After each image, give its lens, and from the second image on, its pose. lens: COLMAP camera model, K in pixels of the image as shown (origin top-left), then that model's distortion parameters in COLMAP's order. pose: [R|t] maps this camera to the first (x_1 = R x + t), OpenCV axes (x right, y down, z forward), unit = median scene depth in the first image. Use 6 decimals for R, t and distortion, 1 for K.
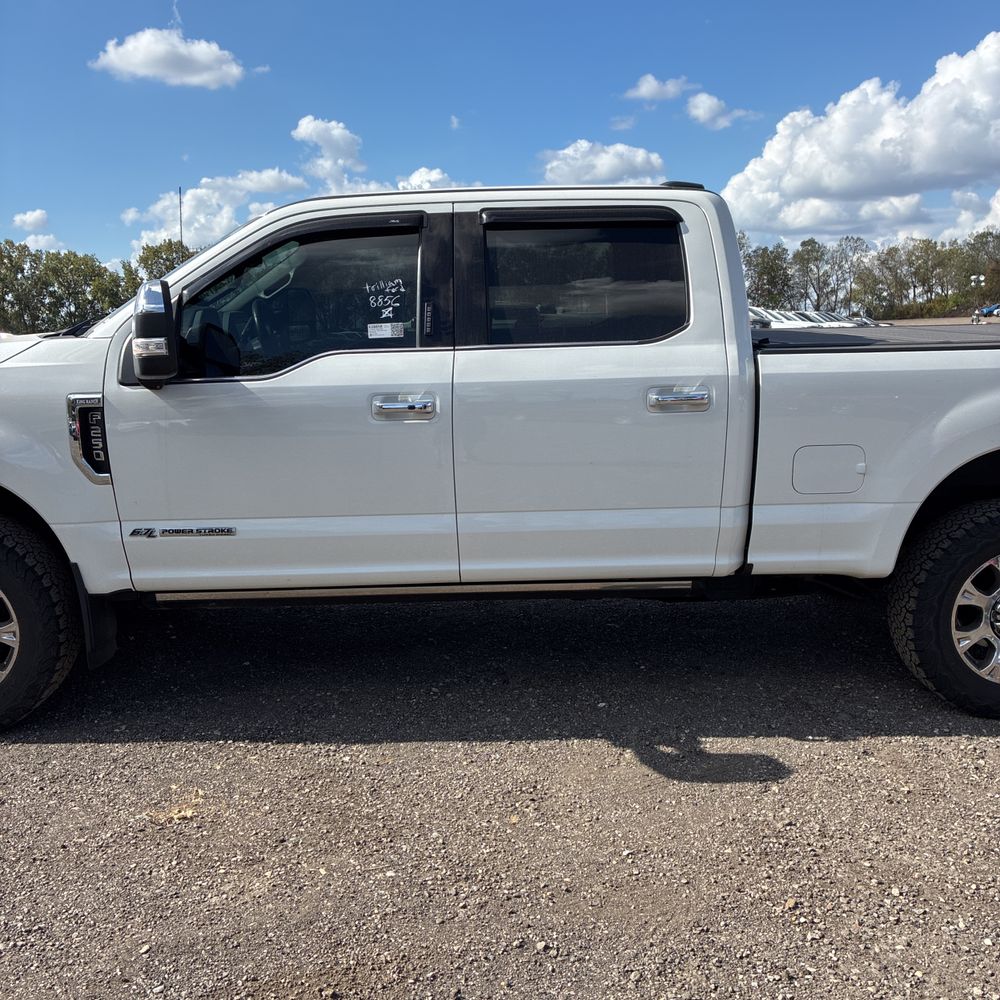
lens RADIAL K [[1085.6, 0, 507.6], [0, 1085.6, 511.9], [0, 0, 1]] dist [0.019442, 0.032484]
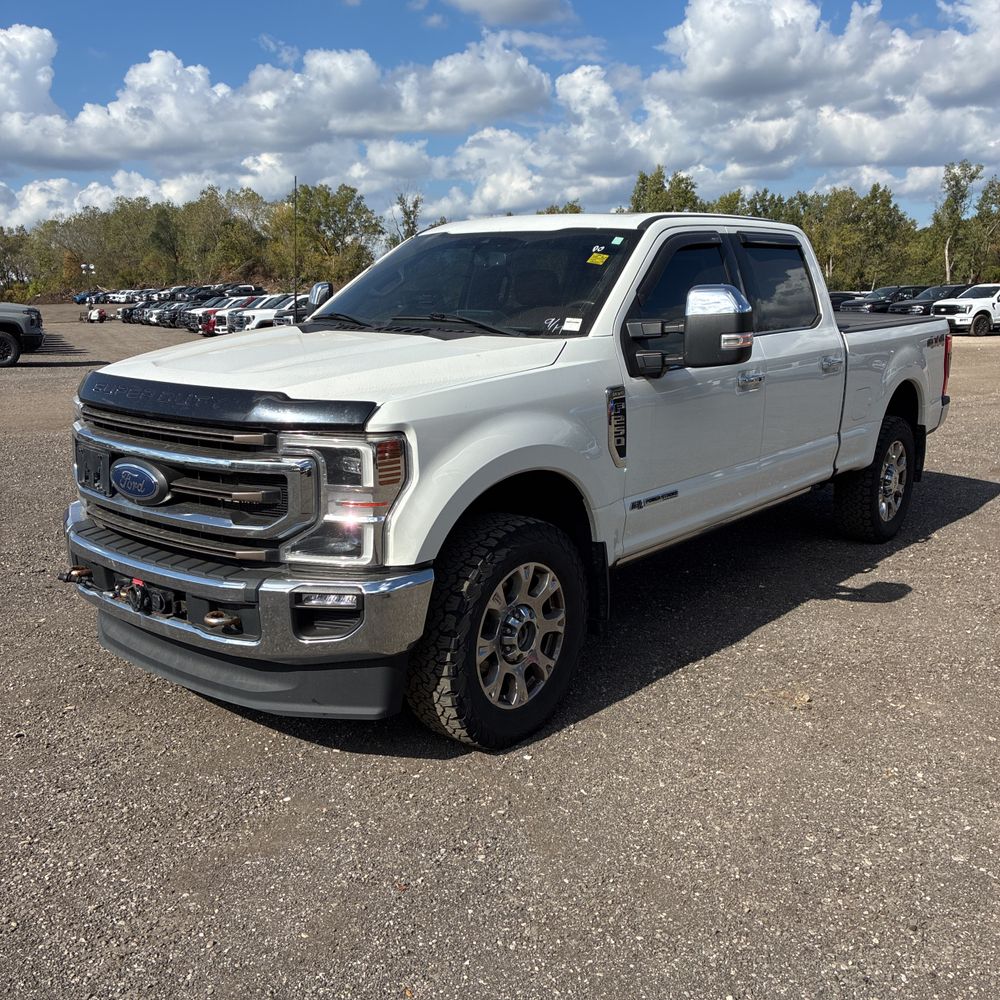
lens RADIAL K [[1020.3, 0, 498.8], [0, 1020.3, 485.9], [0, 0, 1]] dist [0.060780, -0.095525]
pose [[0.658677, -0.138854, 0.739502, -0.079696], [0.137144, 0.988517, 0.063456, -0.005783], [-0.739821, 0.059621, 0.670156, 0.025385]]
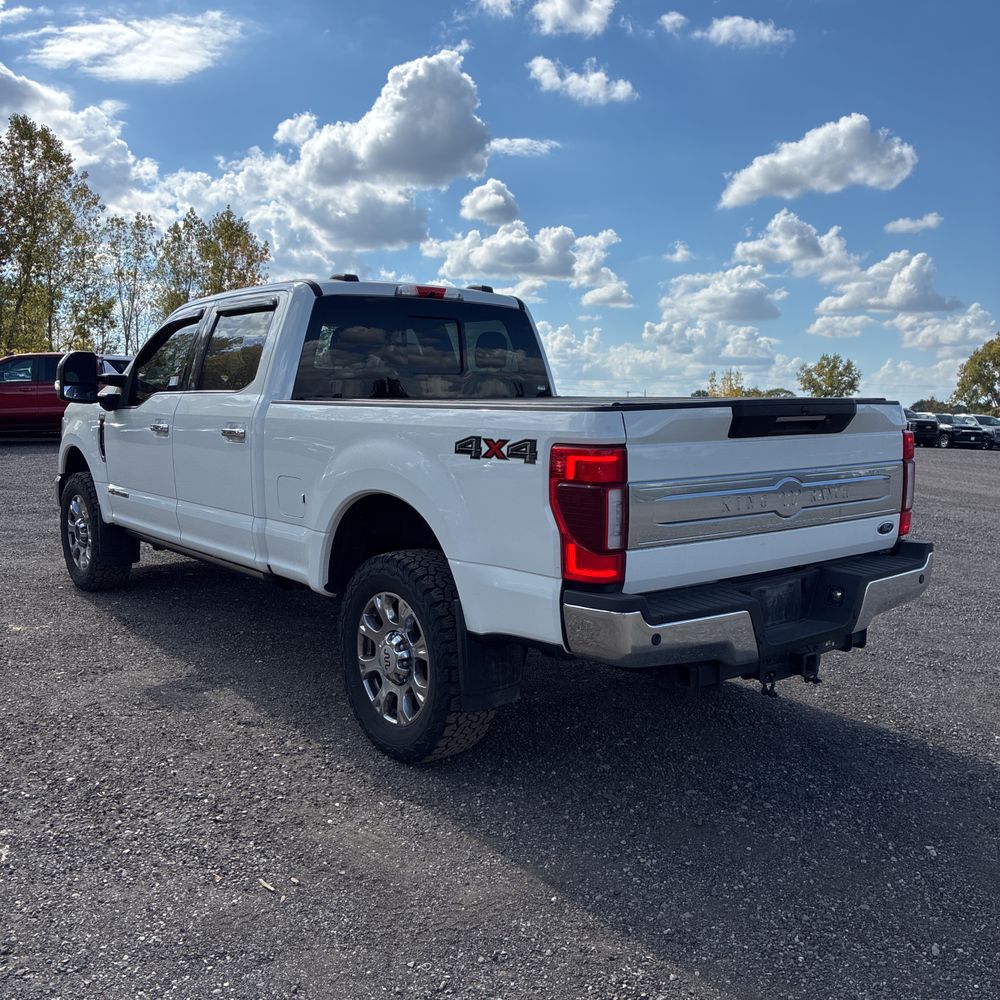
lens RADIAL K [[1023.7, 0, 486.9], [0, 1023.7, 540.5], [0, 0, 1]] dist [0.141227, -0.010416]
pose [[0.583512, 0.136370, -0.800573, 0.090860], [-0.169047, 0.984603, 0.044504, -0.005303], [0.794316, 0.109365, 0.597580, 0.031526]]
